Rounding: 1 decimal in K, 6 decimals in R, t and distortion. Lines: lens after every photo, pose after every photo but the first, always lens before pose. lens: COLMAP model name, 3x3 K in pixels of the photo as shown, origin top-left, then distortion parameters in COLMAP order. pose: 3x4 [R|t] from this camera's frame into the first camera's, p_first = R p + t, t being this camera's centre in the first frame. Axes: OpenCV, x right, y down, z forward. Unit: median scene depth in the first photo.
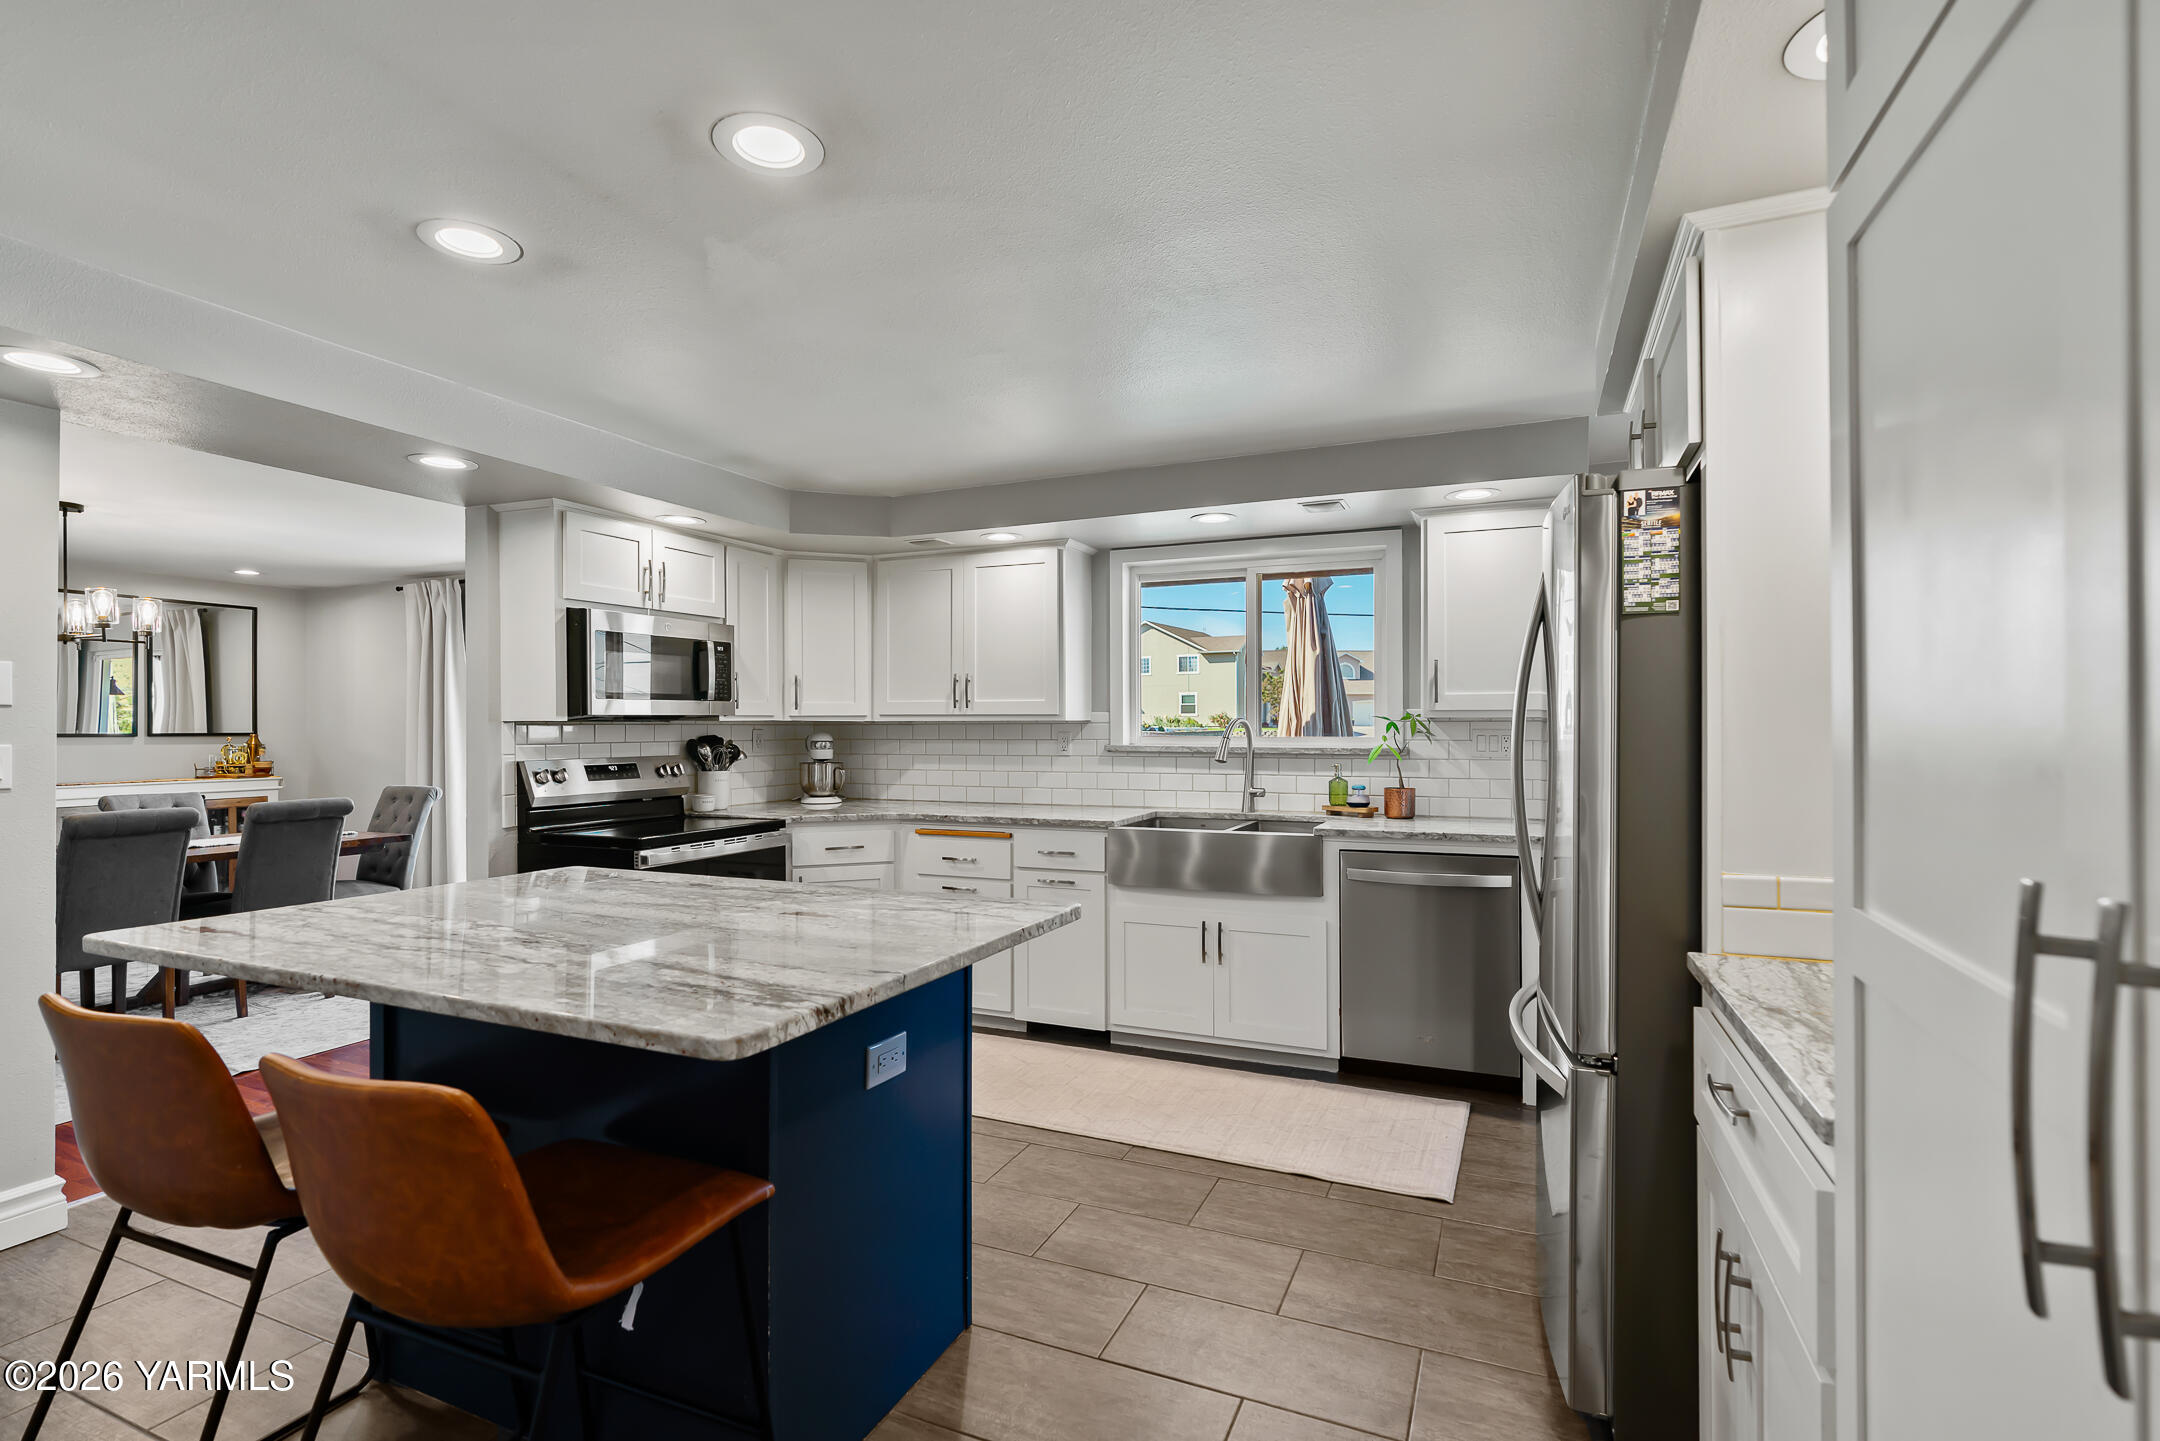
lens RADIAL K [[993.2, 0, 1080.0], [0, 993.2, 720.5], [0, 0, 1]] dist [-0.003558, 0.000261]
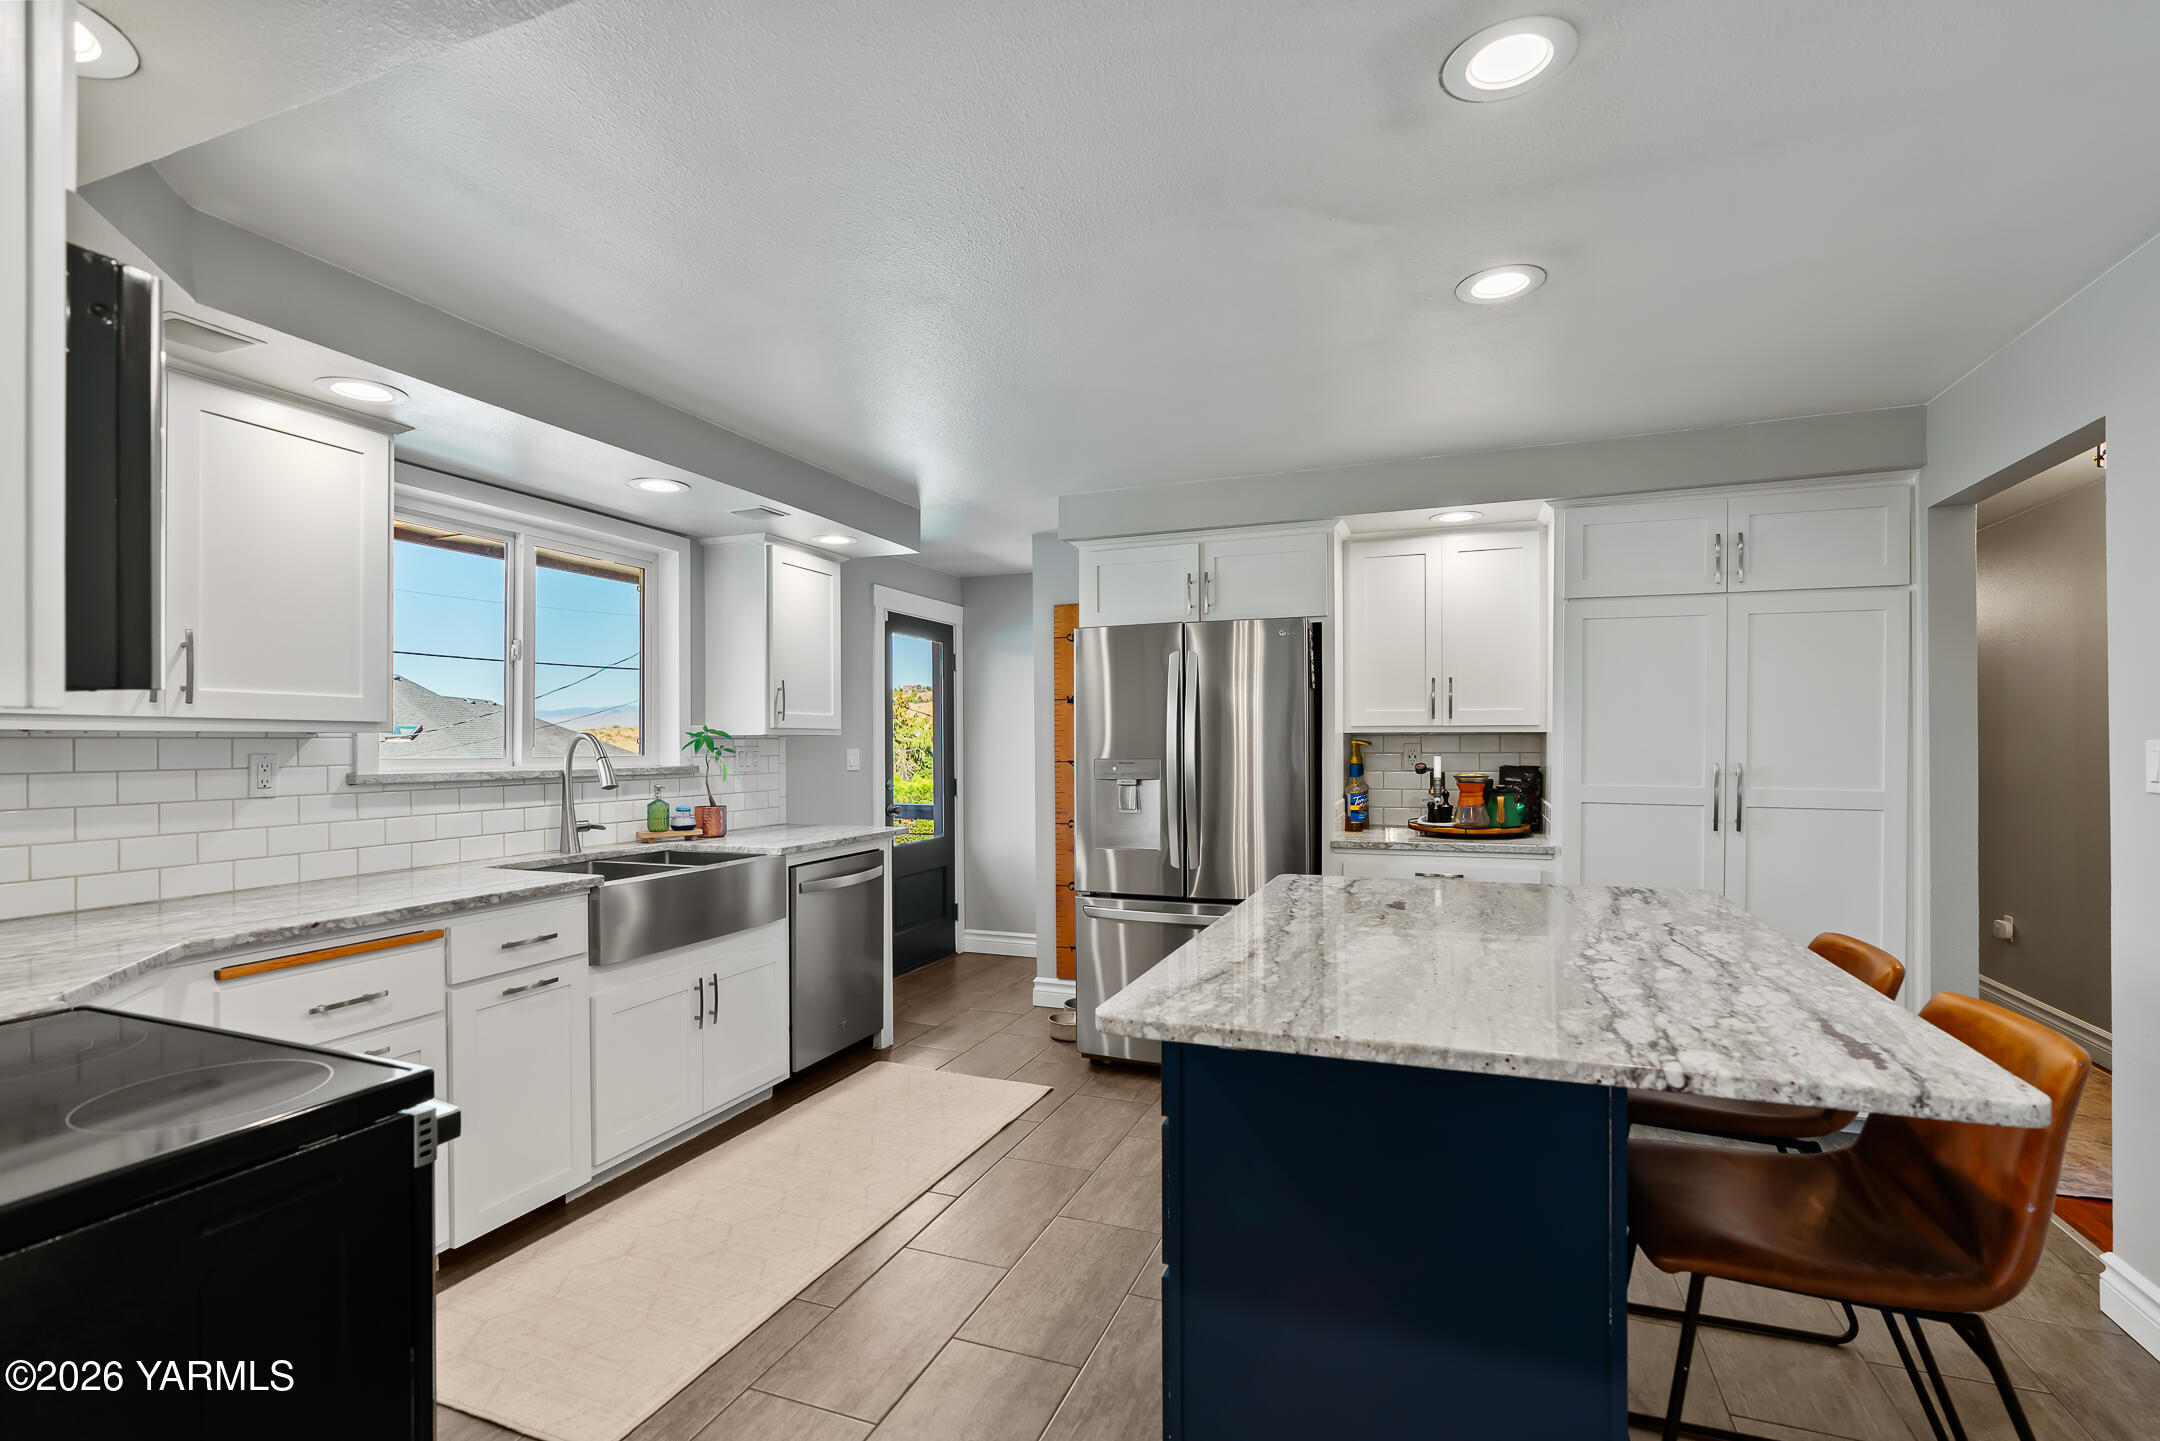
lens RADIAL K [[1003.4, 0, 1080.0], [0, 1003.4, 720.5], [0, 0, 1]] dist [-0.015290, 0.000358]
pose [[-0.039600, 0.023779, 0.998933, -0.644232], [-0.001694, 0.999714, -0.023865, 0.006380], [-0.999214, -0.002637, -0.039549, 0.638948]]
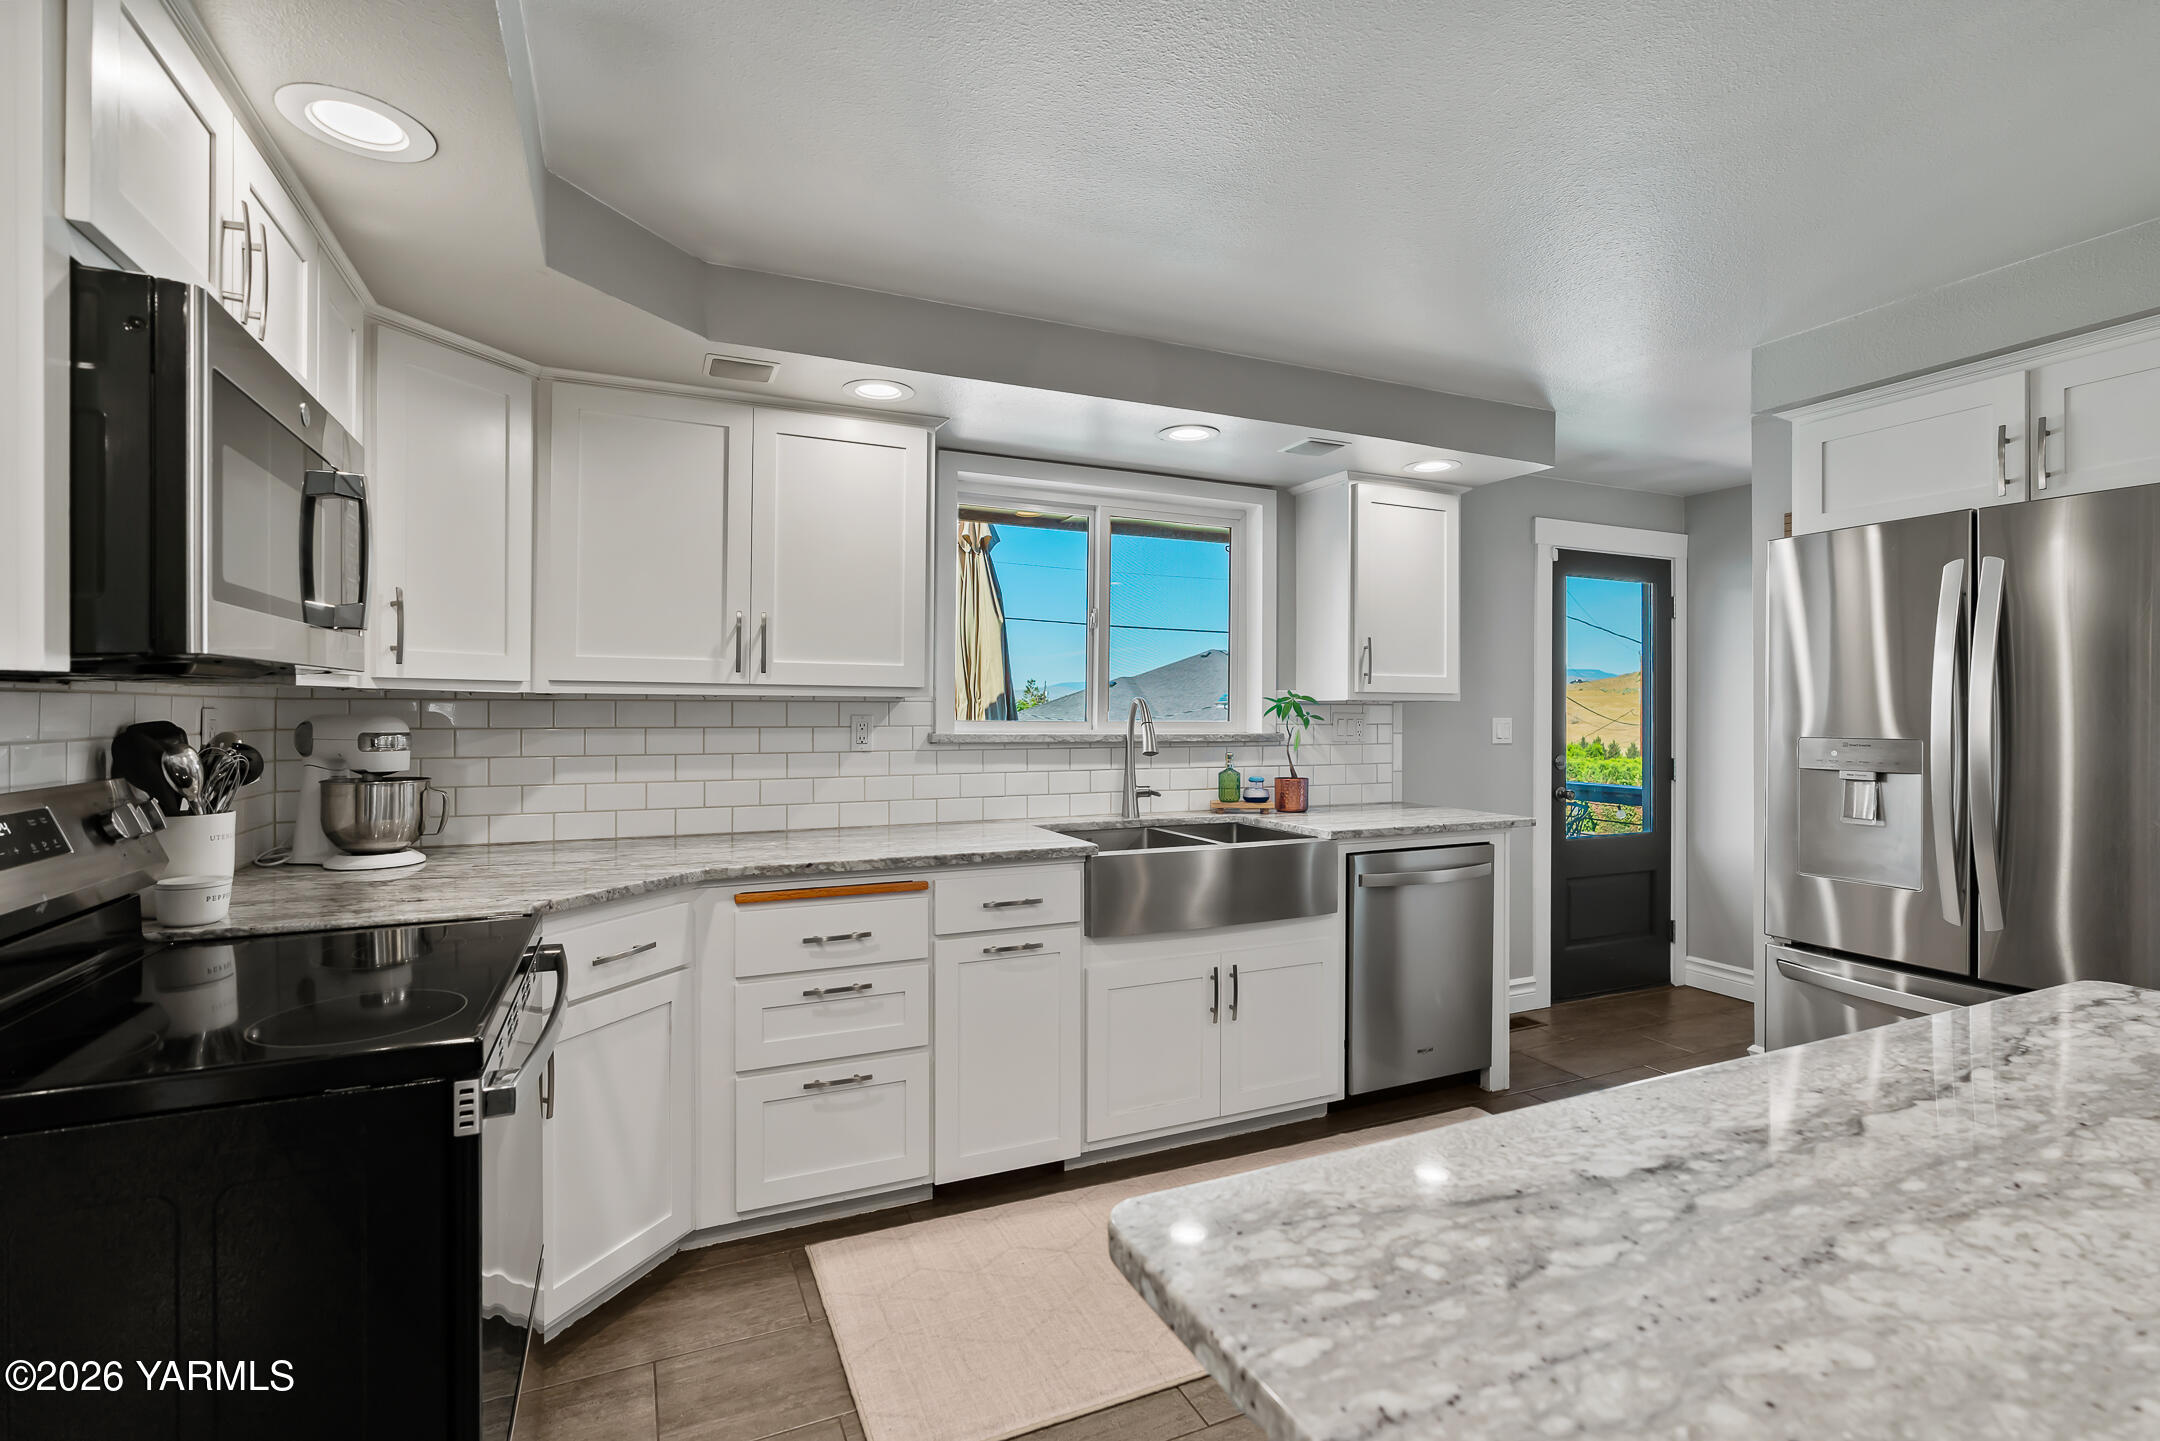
lens RADIAL K [[996.9, 0, 1080.4], [0, 996.9, 702.8], [0, 0, 1]] dist [-0.004781, 0.000070]
pose [[0.669356, 0.010232, 0.742872, -0.450716], [-0.010109, 0.999938, -0.004665, 0.005942], [-0.742873, -0.004387, 0.669418, 0.508617]]
